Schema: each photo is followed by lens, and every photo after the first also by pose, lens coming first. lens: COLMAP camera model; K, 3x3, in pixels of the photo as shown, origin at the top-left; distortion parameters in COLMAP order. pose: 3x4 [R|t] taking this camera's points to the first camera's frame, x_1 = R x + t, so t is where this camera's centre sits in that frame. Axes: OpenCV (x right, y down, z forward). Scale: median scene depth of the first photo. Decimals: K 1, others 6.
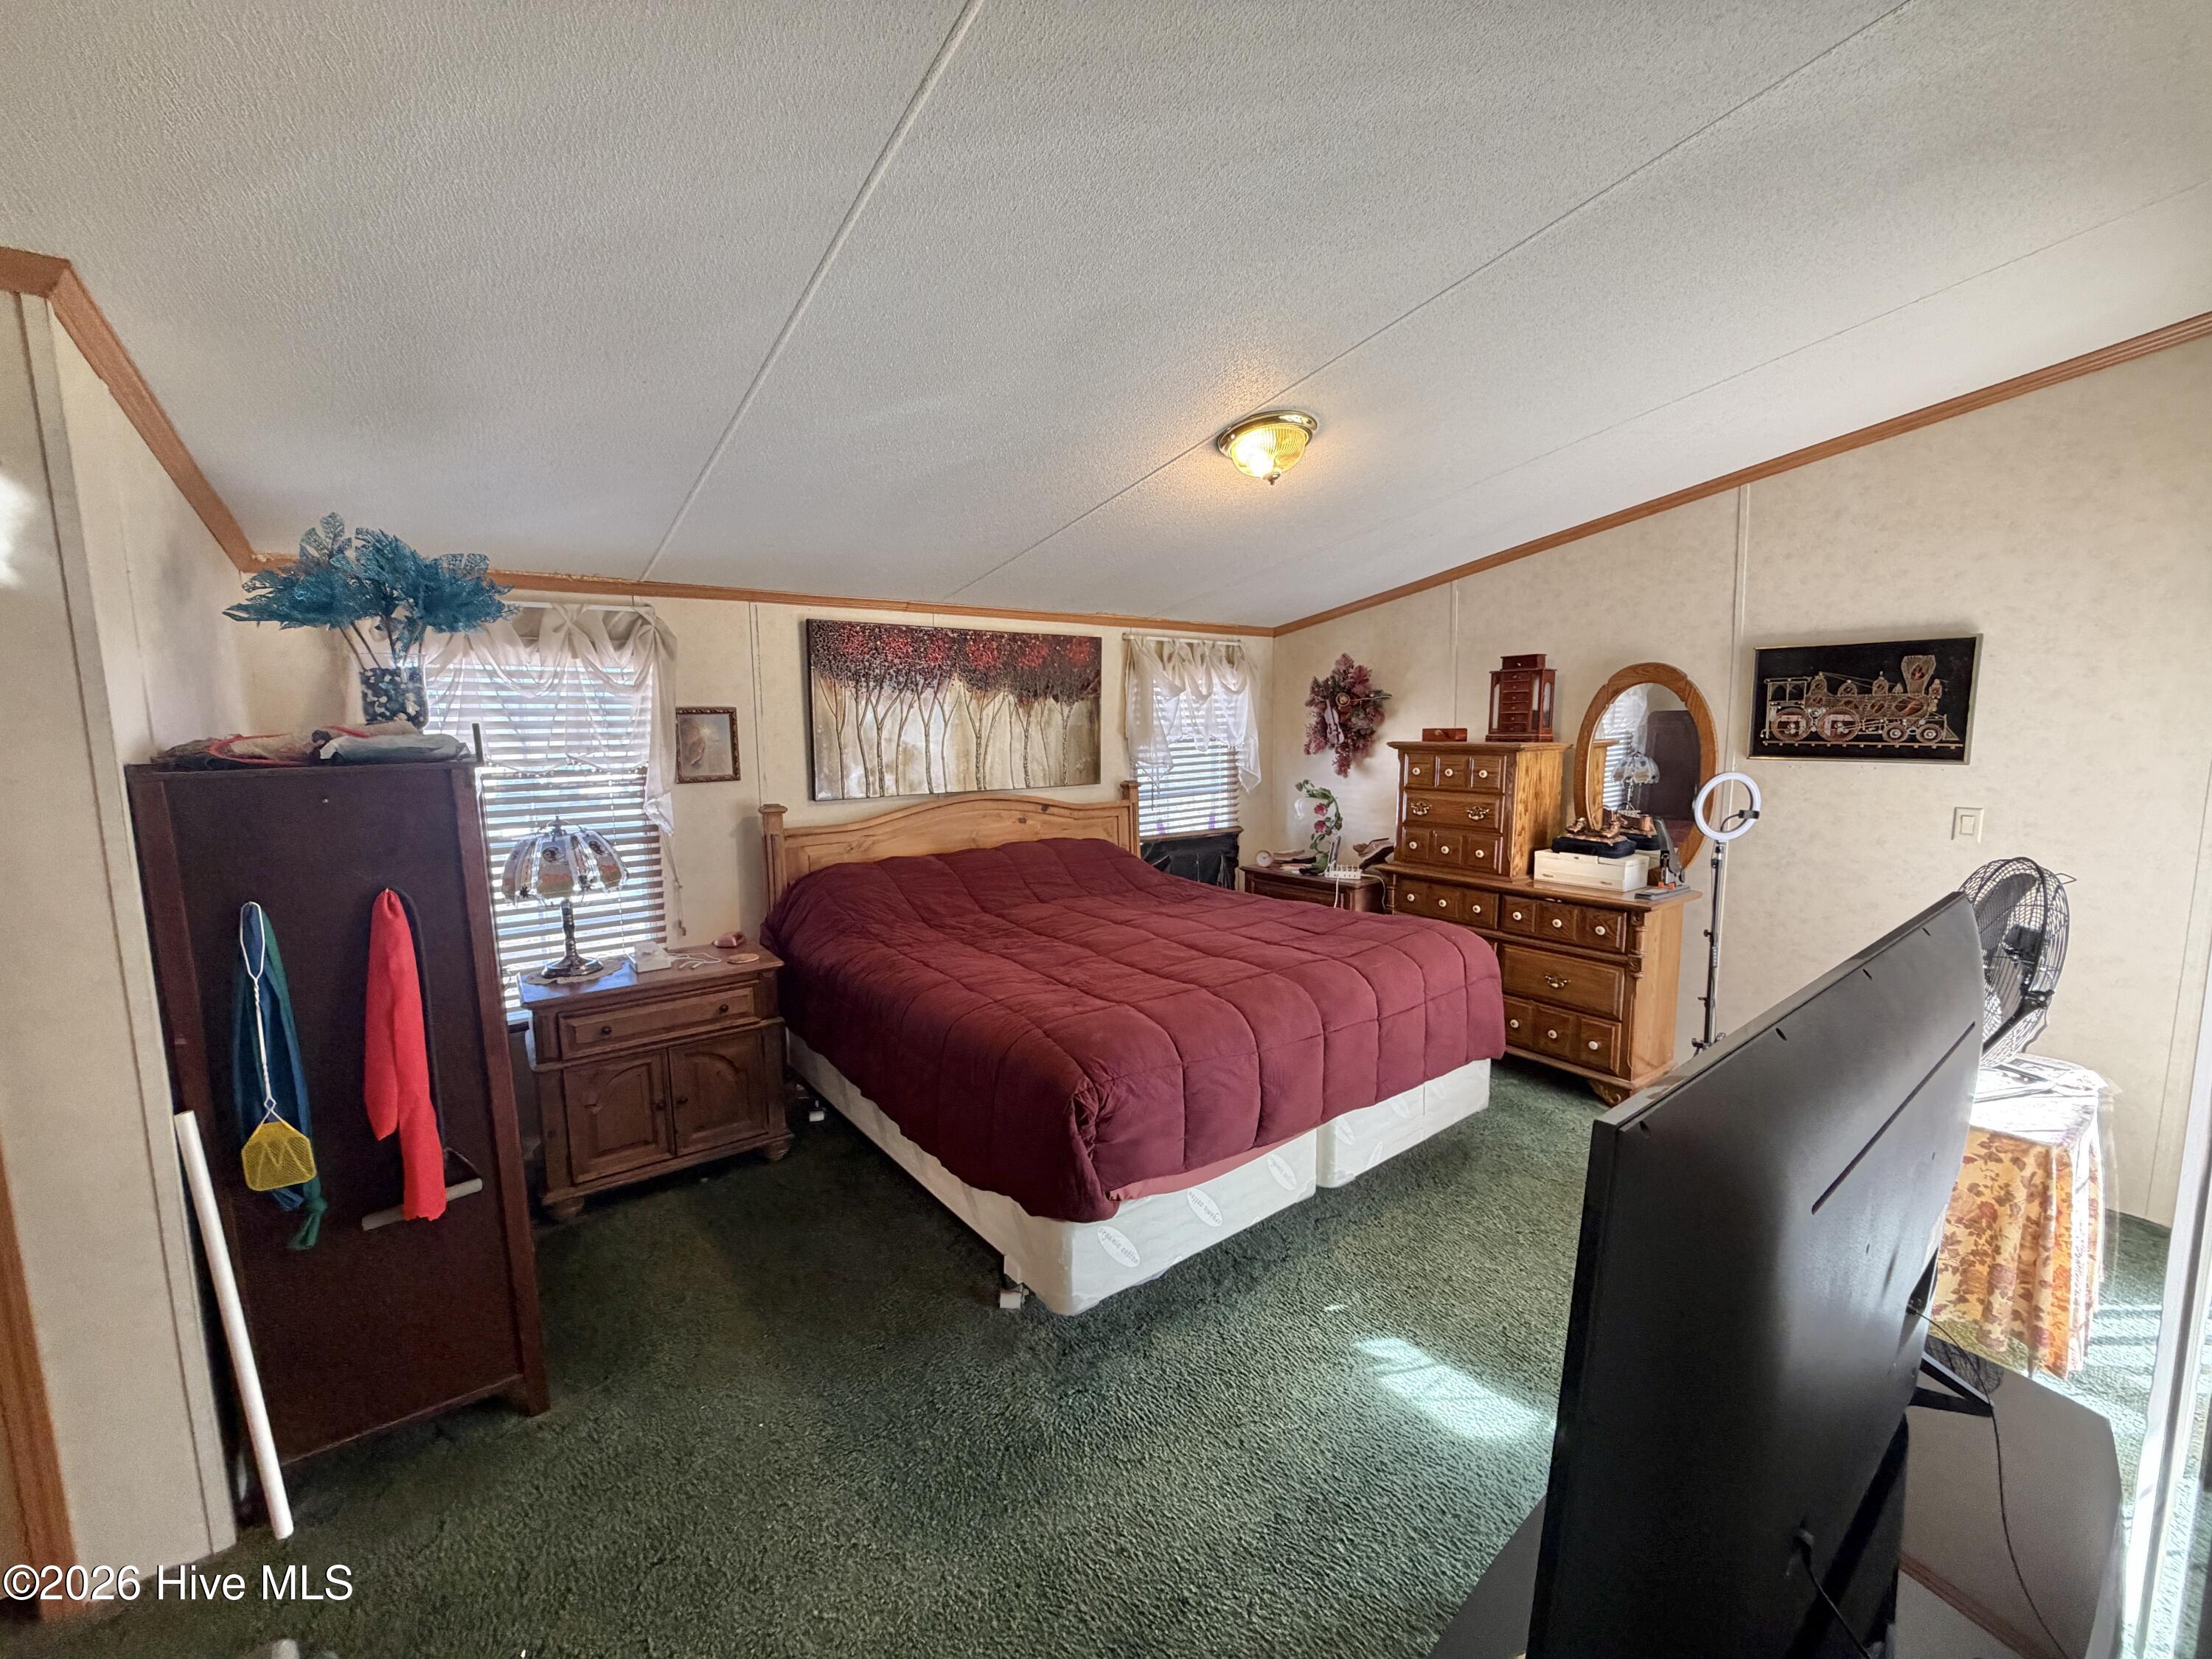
lens RADIAL K [[881.6, 0, 1101.1], [0, 881.6, 836.2], [0, 0, 1]] dist [-0.003004, 0.000285]
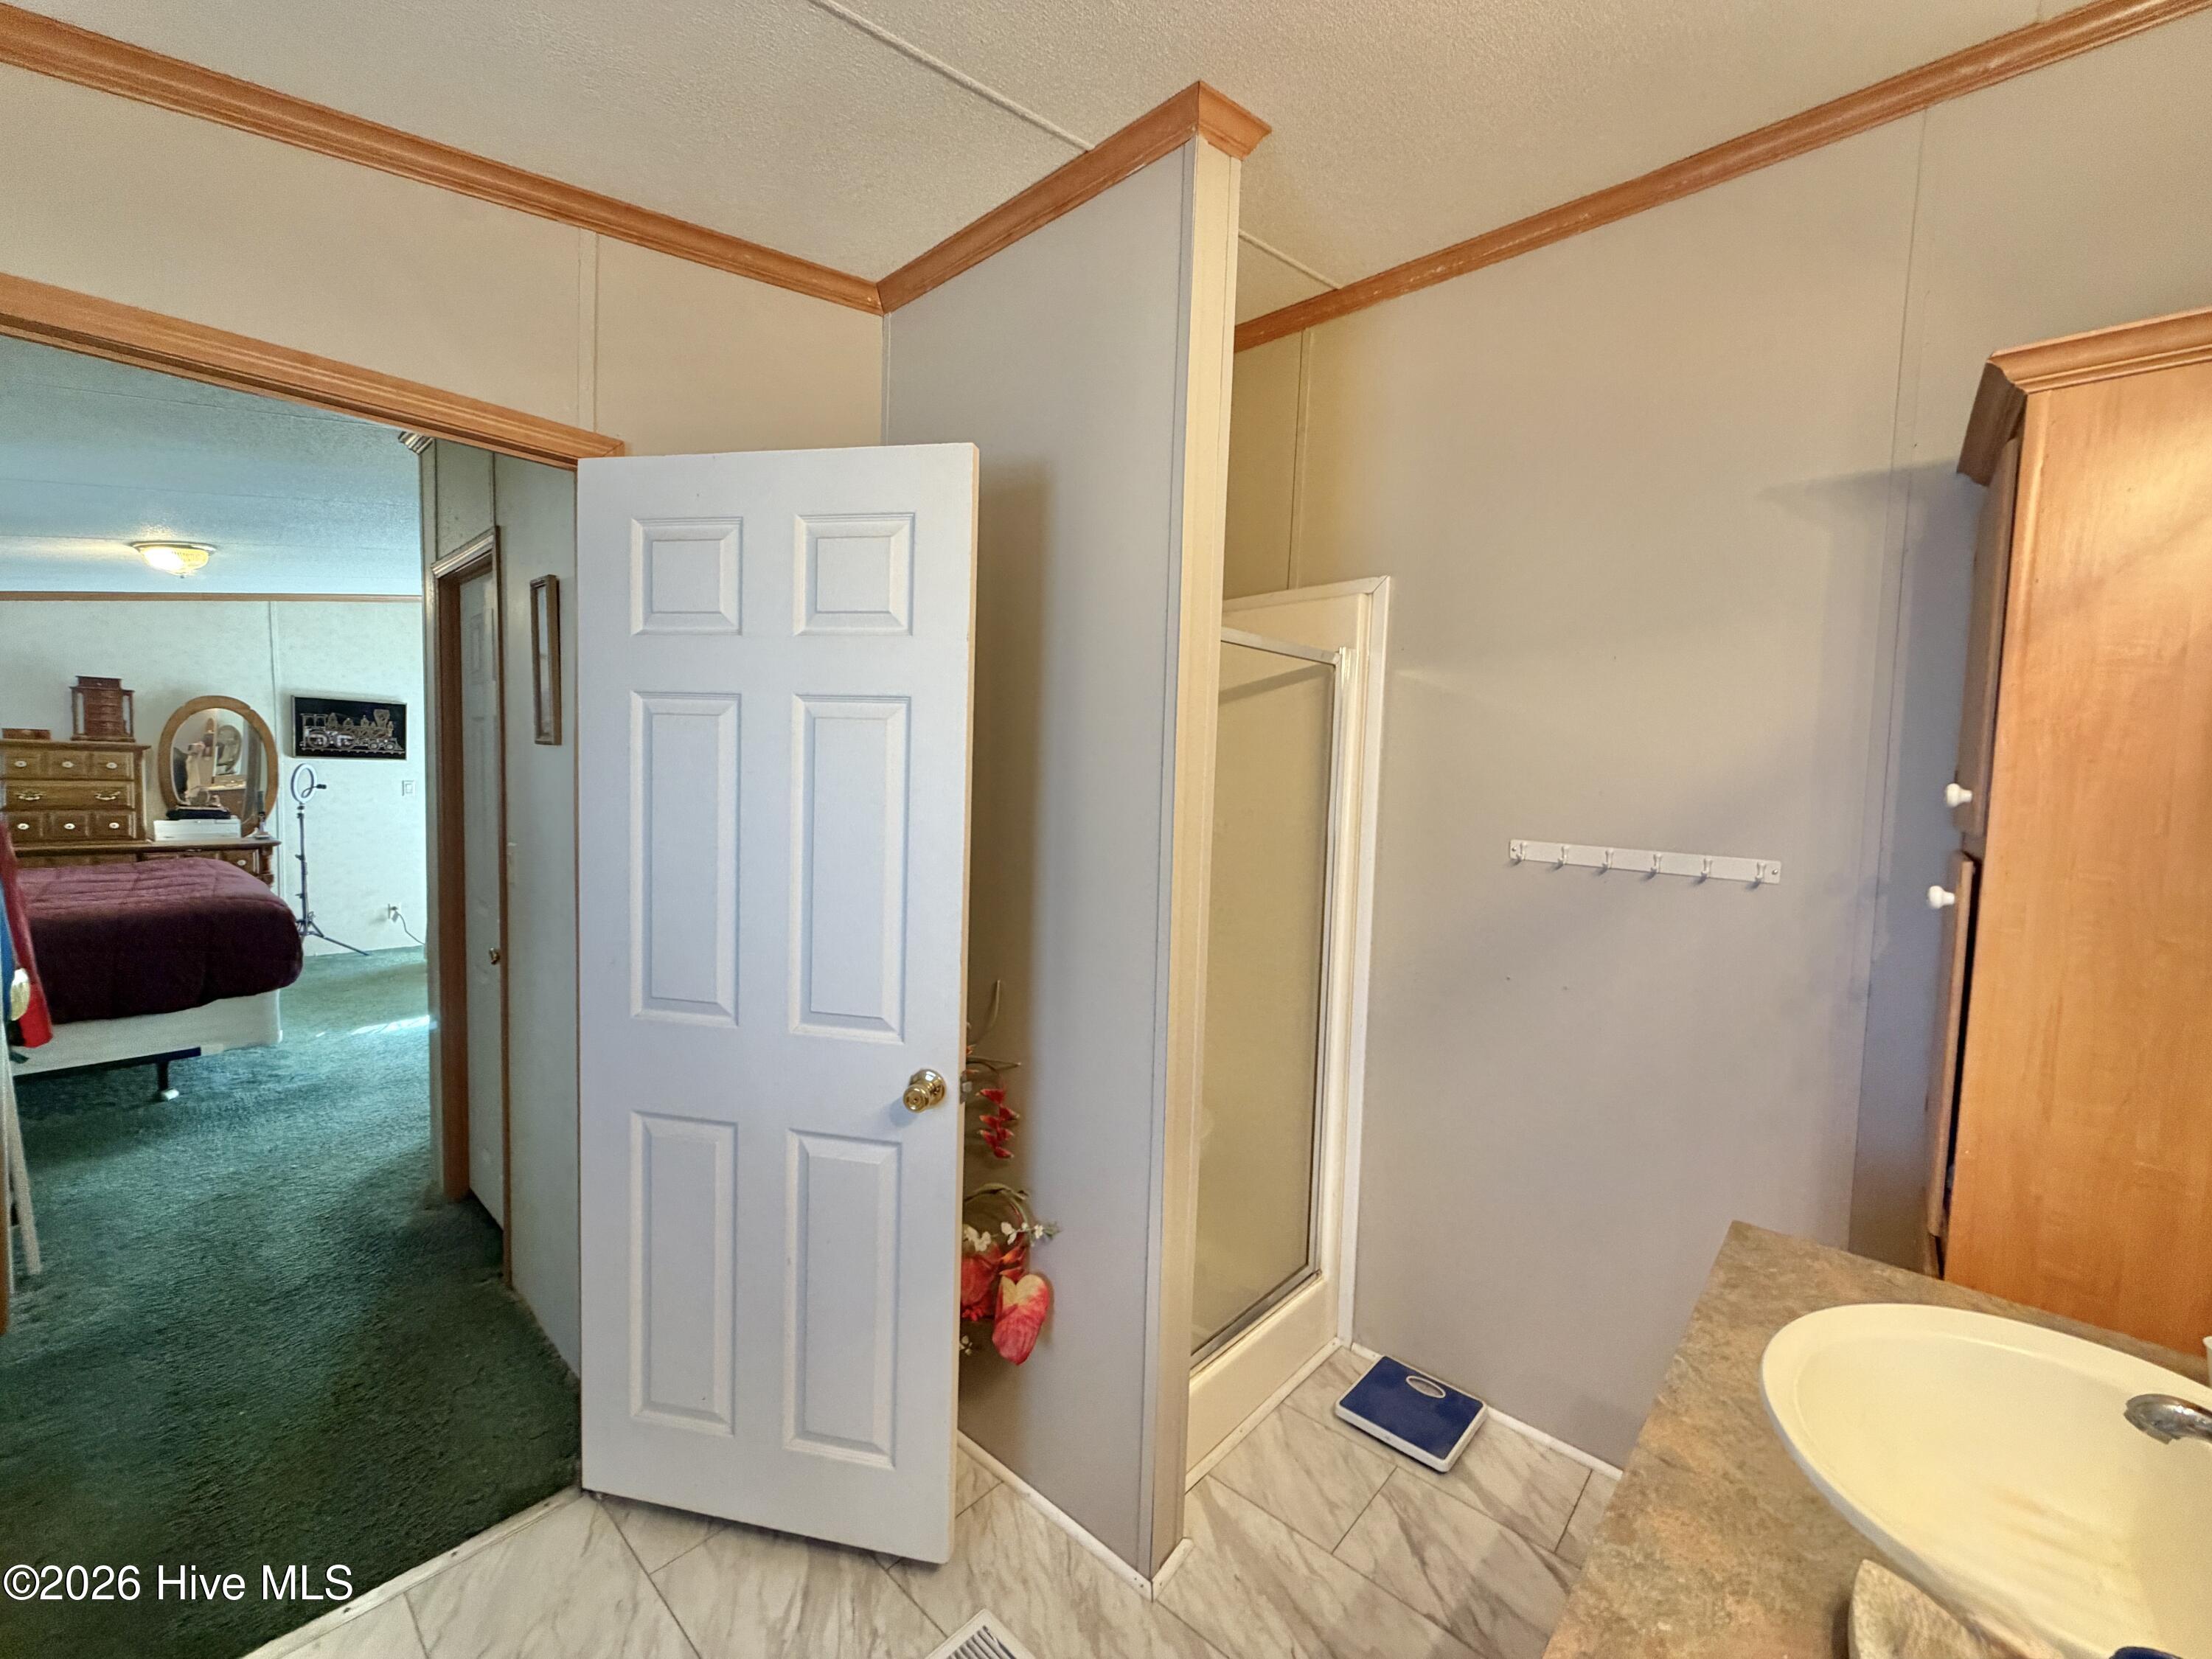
lens RADIAL K [[881.6, 0, 1099.6], [0, 881.6, 831.4], [0, 0, 1]] dist [-0.003004, 0.000285]
pose [[-0.185192, -0.058741, 0.980945, -1.293497], [0.091992, 0.992792, 0.076818, 0.071808], [-0.978387, 0.104465, -0.178454, -0.247513]]
